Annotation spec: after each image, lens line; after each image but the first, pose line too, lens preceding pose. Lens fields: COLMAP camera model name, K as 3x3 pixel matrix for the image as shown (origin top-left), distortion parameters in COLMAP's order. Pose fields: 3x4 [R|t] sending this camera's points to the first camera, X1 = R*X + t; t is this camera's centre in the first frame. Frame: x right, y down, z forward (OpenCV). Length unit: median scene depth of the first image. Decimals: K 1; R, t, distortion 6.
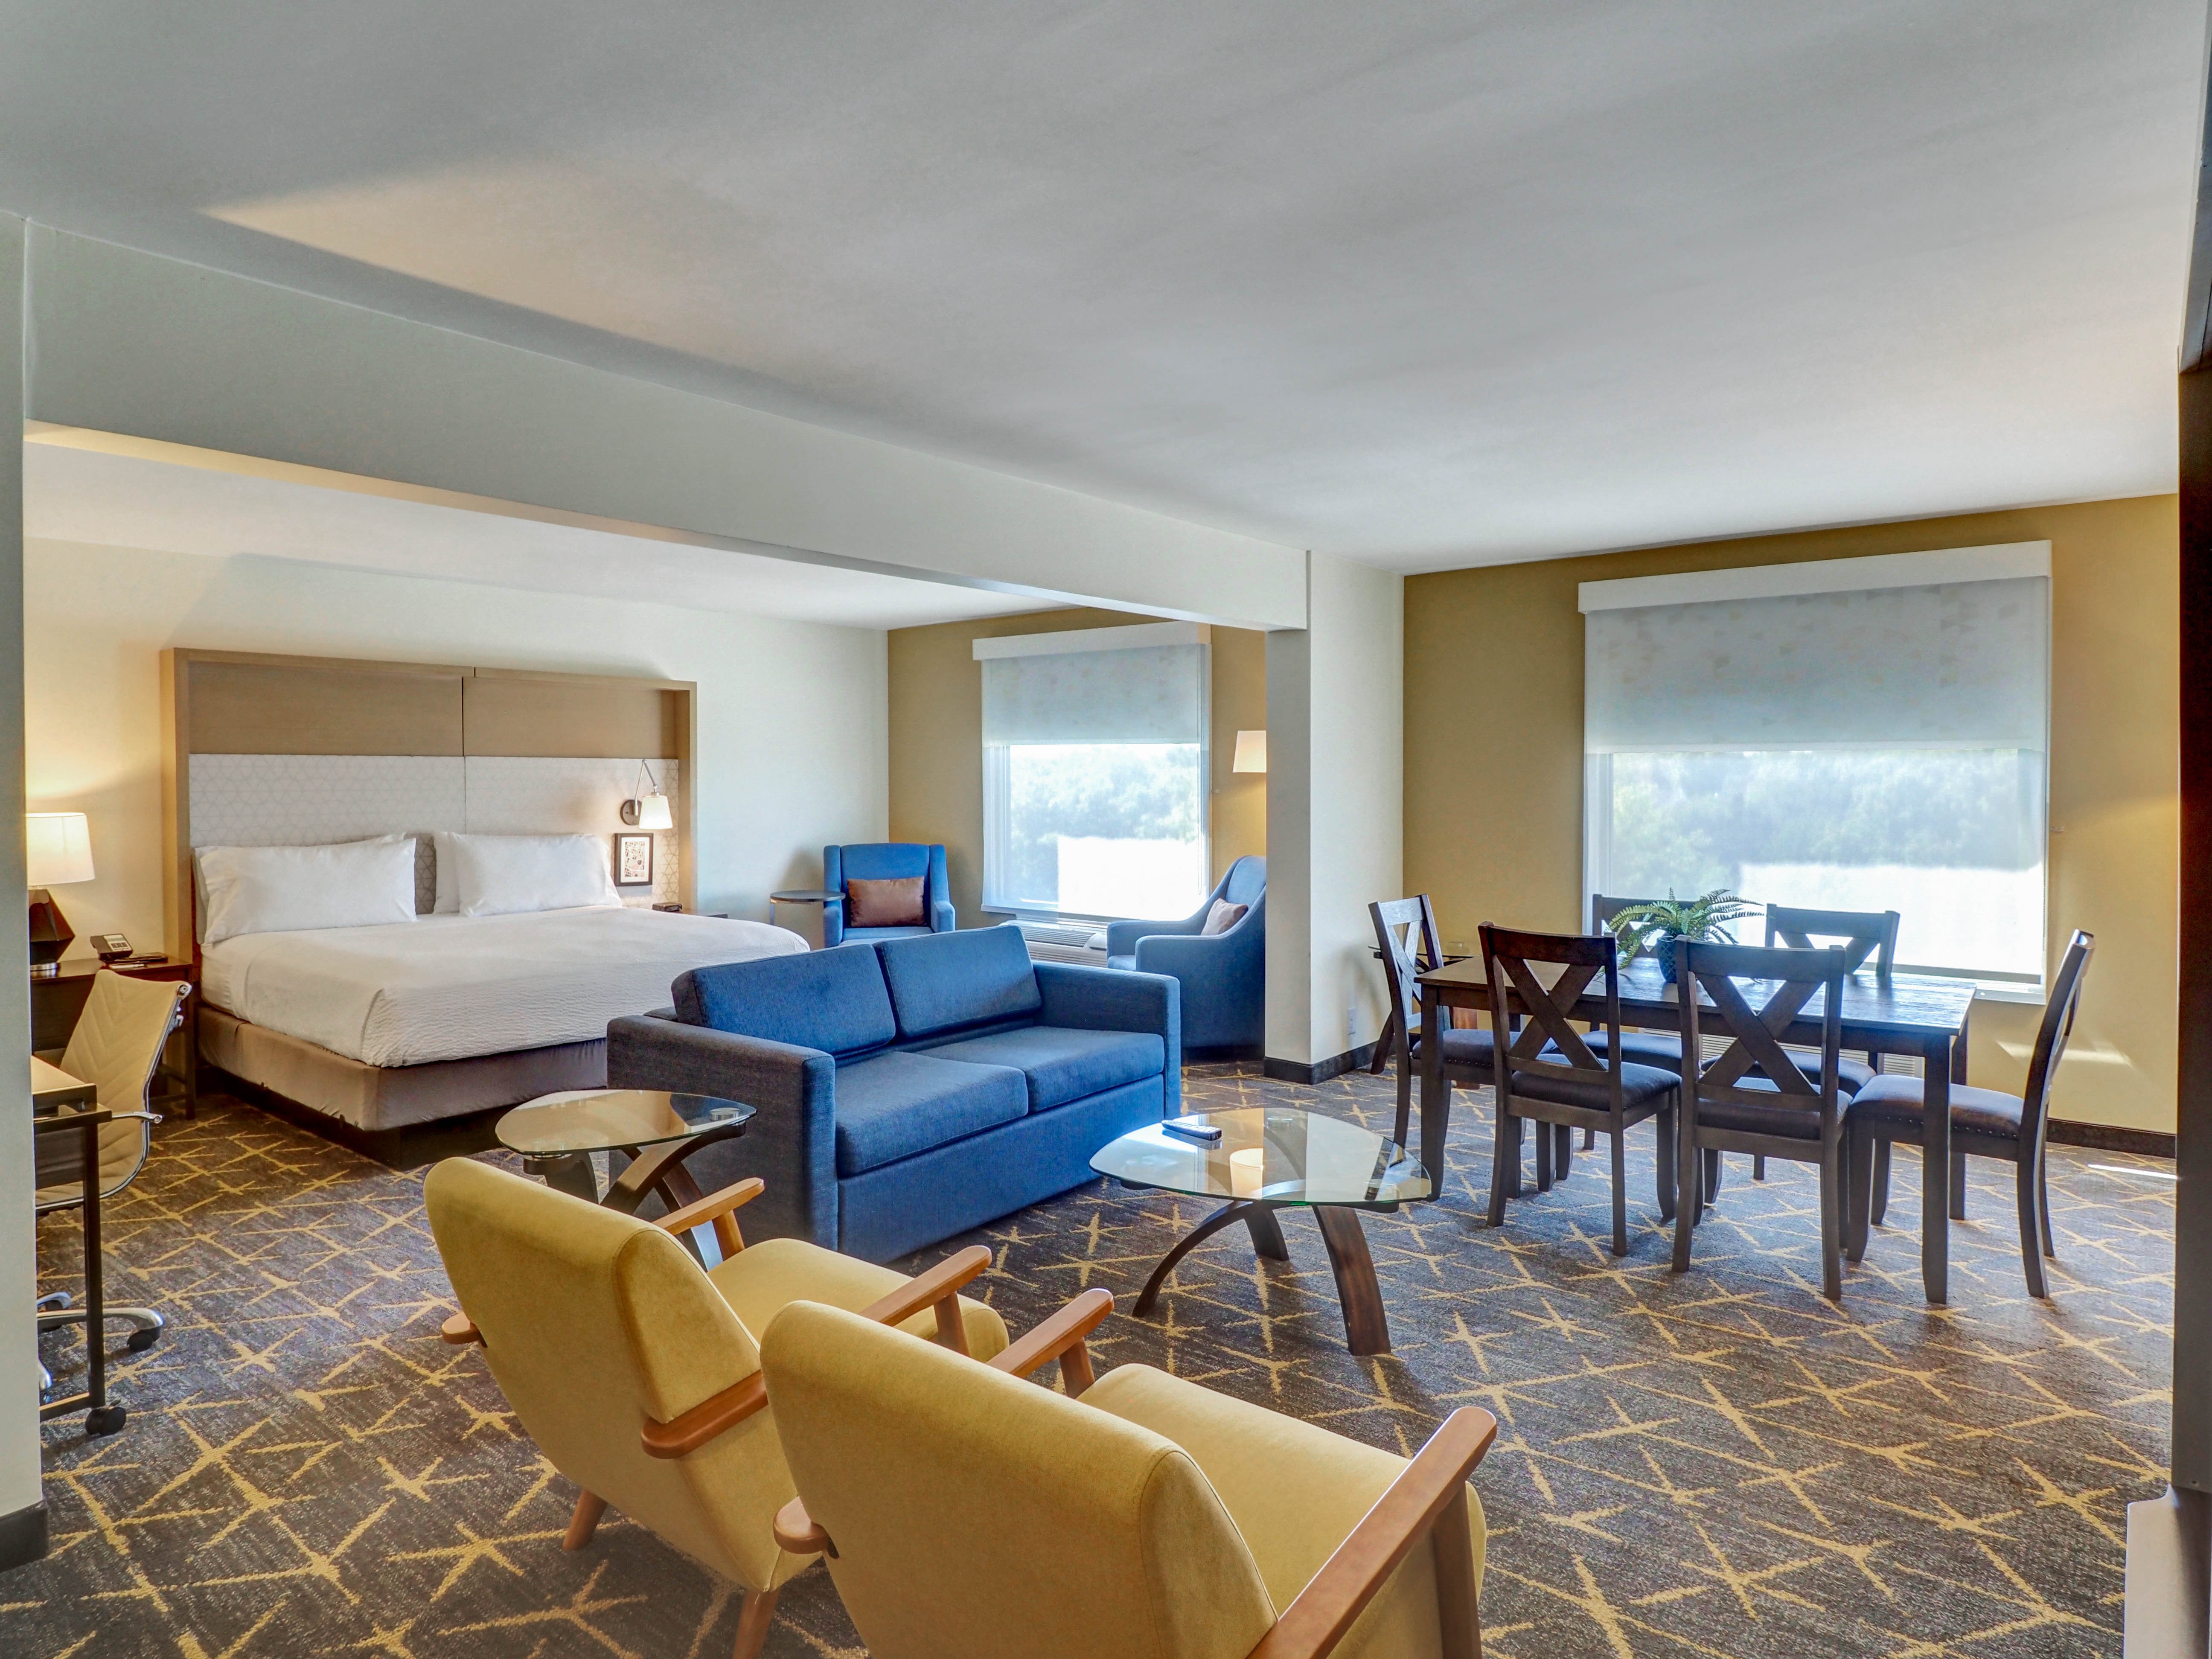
lens RADIAL K [[1292.9, 0, 1106.0], [0, 1292.9, 829.5], [0, 0, 1]] dist [-0.007277, -0.003677]
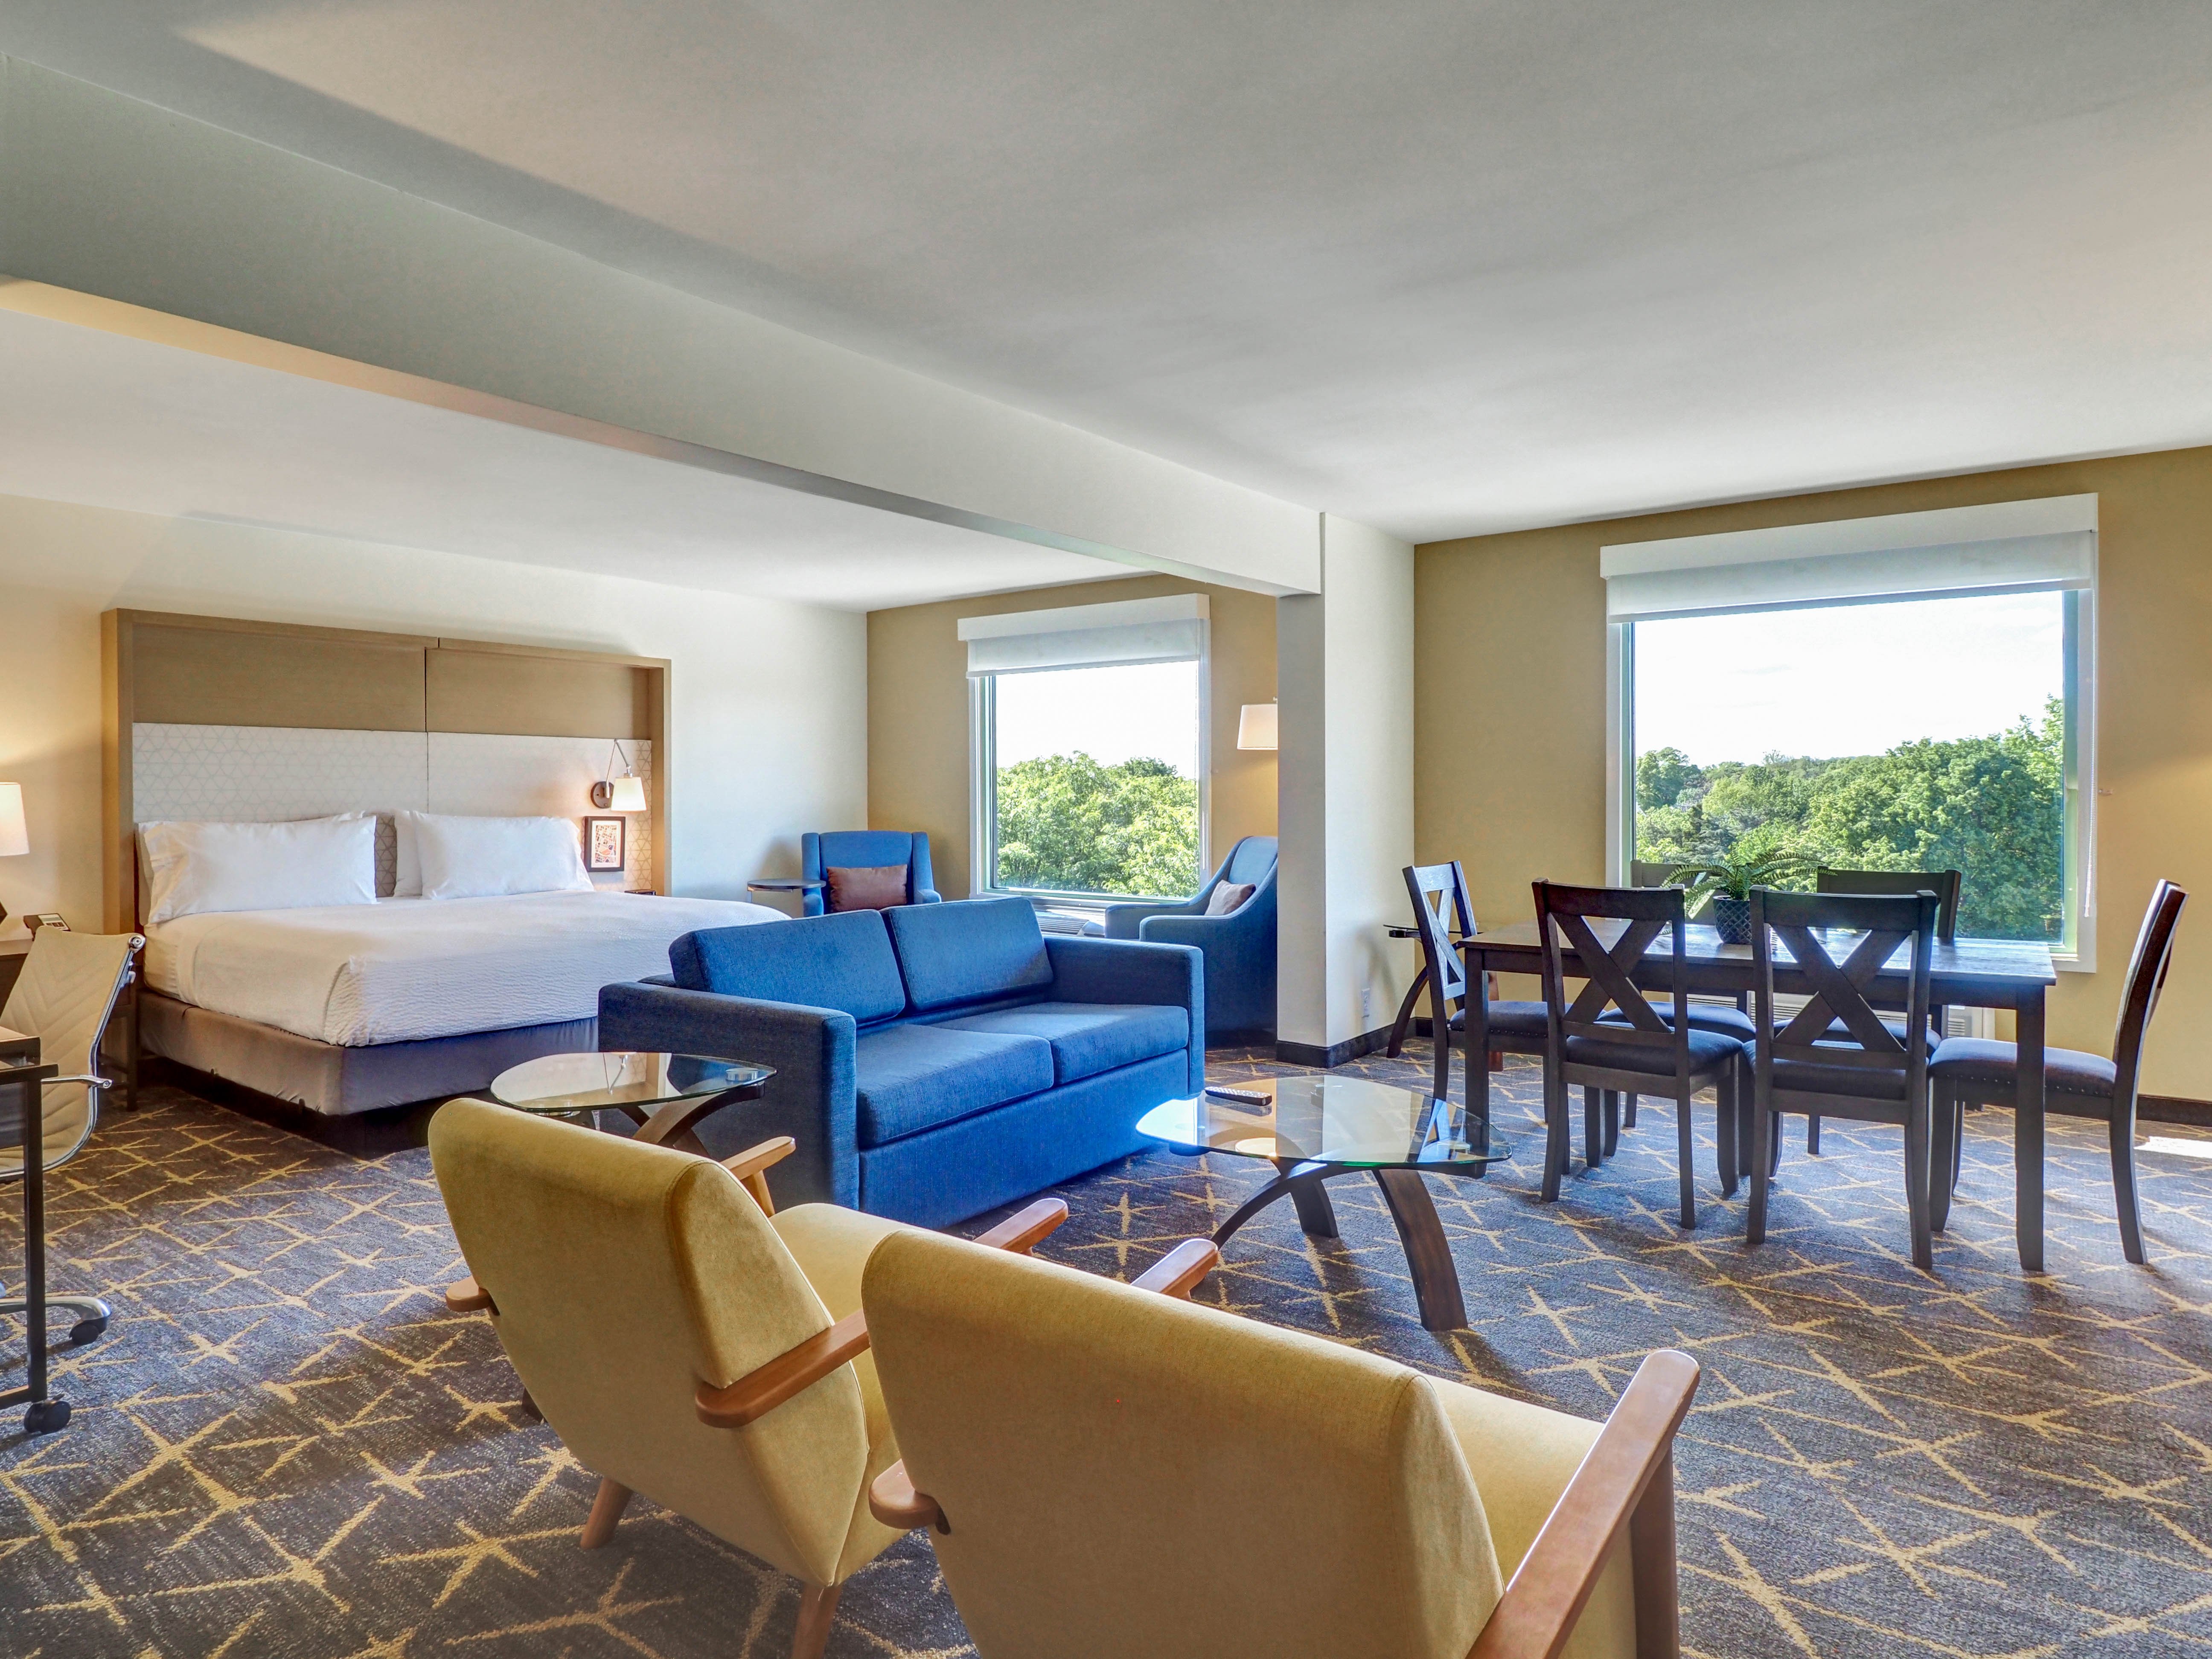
lens RADIAL K [[1300.7, 0, 1097.0], [0, 1300.7, 831.9], [0, 0, 1]] dist [-0.007106, -0.004728]
pose [[0.999582, -0.001058, 0.028888, -0.069532], [0.001398, 0.999930, -0.011766, 0.059421], [-0.028873, 0.011801, 0.999513, 0.072696]]
